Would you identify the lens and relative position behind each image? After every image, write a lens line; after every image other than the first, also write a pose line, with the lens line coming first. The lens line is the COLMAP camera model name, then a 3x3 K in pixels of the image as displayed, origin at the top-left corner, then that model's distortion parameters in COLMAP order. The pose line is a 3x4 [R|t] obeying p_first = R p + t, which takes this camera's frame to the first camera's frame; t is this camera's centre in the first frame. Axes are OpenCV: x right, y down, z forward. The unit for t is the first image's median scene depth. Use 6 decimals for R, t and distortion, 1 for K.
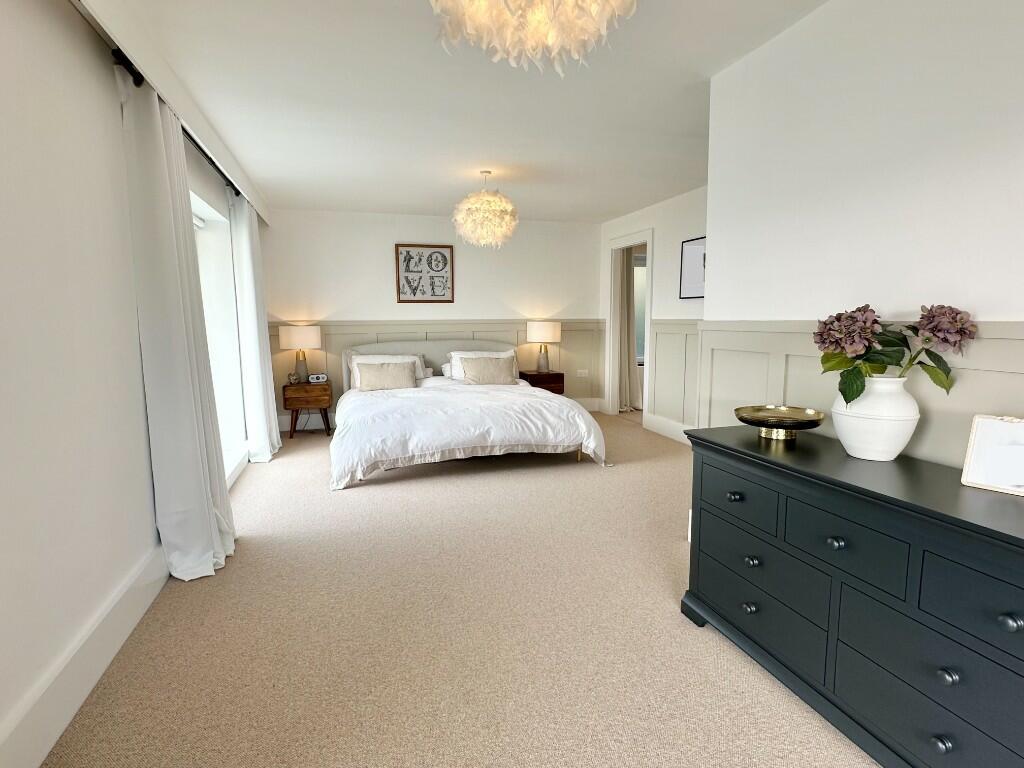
lens RADIAL K [[543.2, 0, 516.9], [0, 543.2, 387.4], [0, 0, 1]] dist [-0.003258, 0.000401]
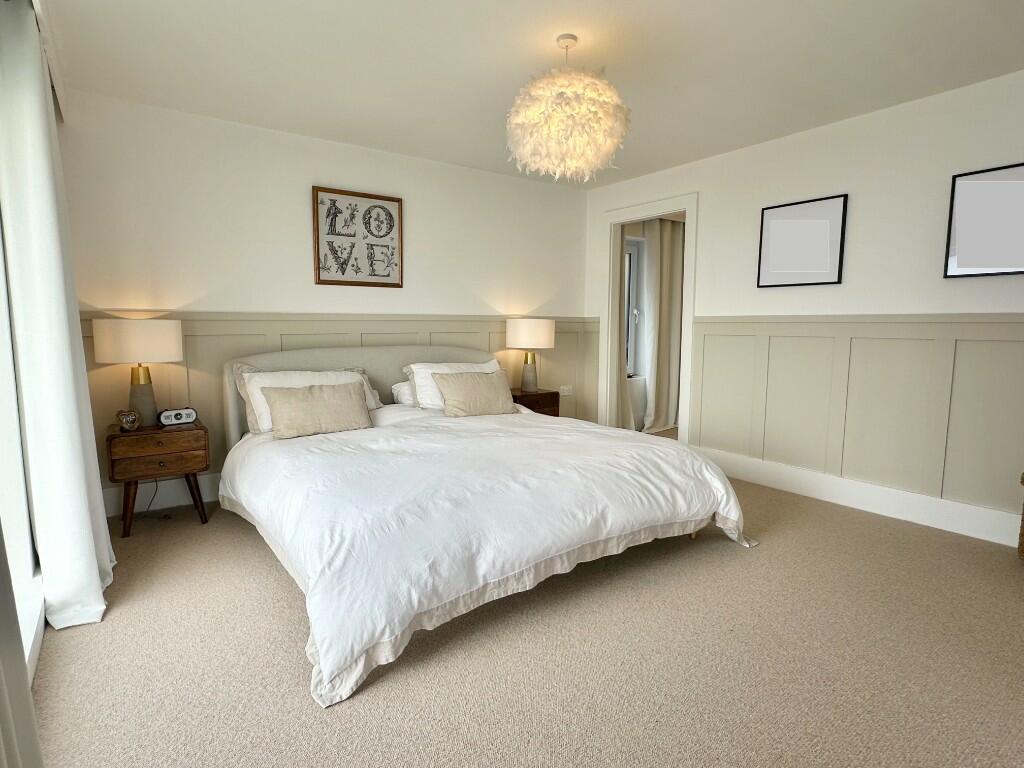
lens RADIAL K [[543.2, 0, 507.3], [0, 543.2, 387.4], [0, 0, 1]] dist [-0.003258, 0.000401]
pose [[0.946754, -0.027091, 0.320817, -0.230503], [0.031401, 0.999473, -0.008266, -0.031486], [-0.320424, 0.017899, 0.947105, 0.386876]]
